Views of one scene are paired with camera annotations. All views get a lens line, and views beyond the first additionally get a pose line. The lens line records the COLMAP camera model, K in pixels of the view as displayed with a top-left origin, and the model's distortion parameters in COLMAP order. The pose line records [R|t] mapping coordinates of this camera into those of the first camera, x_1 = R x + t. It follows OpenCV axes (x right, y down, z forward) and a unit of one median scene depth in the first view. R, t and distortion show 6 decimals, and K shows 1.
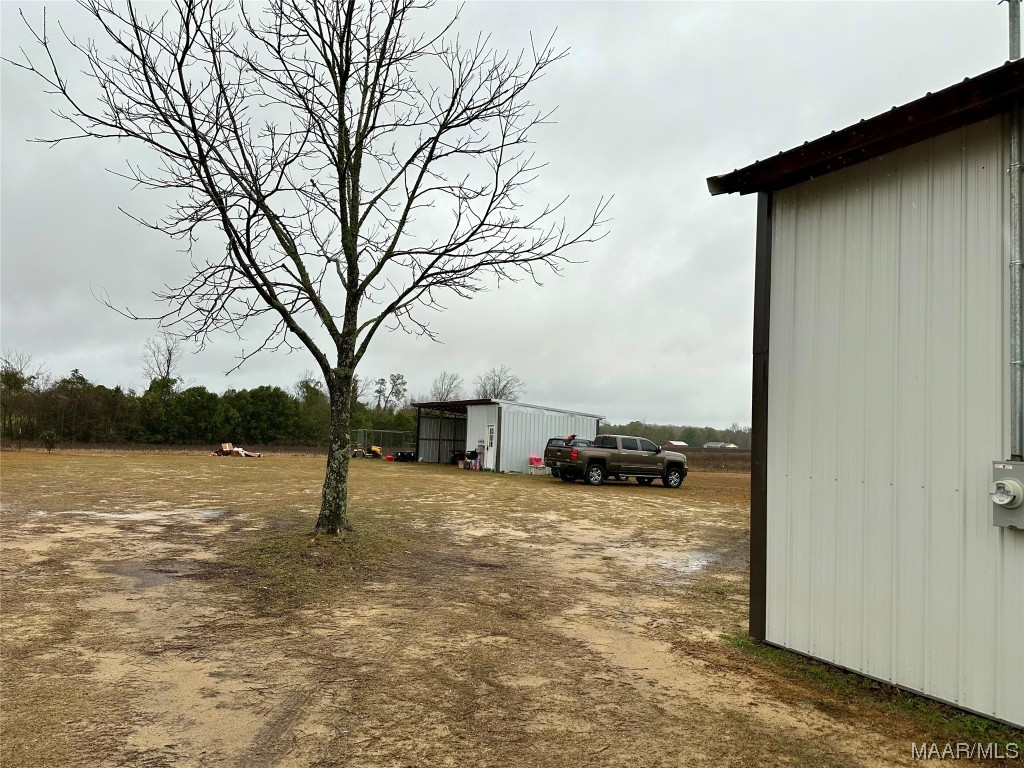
lens RADIAL K [[733.0, 0, 511.6], [0, 733.0, 384.8], [0, 0, 1]] dist [0.032473, -0.000122]
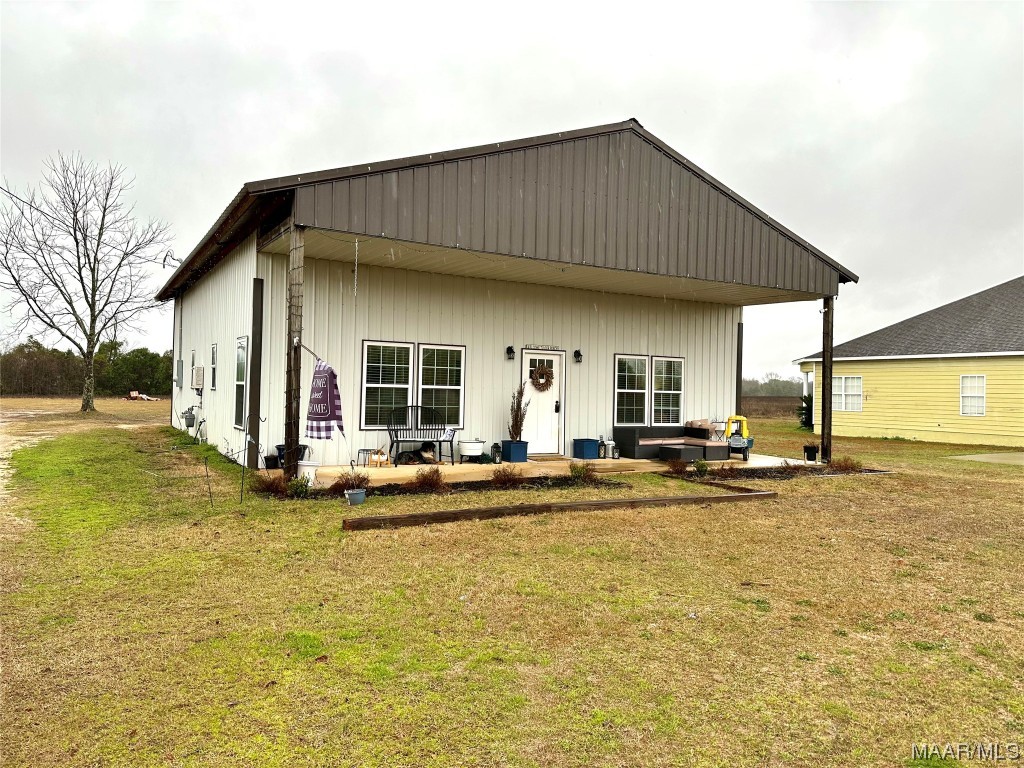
lens RADIAL K [[733.0, 0, 517.7], [0, 733.0, 385.9], [0, 0, 1]] dist [0.032473, -0.000122]
pose [[0.999179, -0.026751, 0.030419, 0.128773], [0.024607, 0.997329, 0.068770, -0.003549], [-0.032178, -0.067965, 0.997169, -0.178296]]
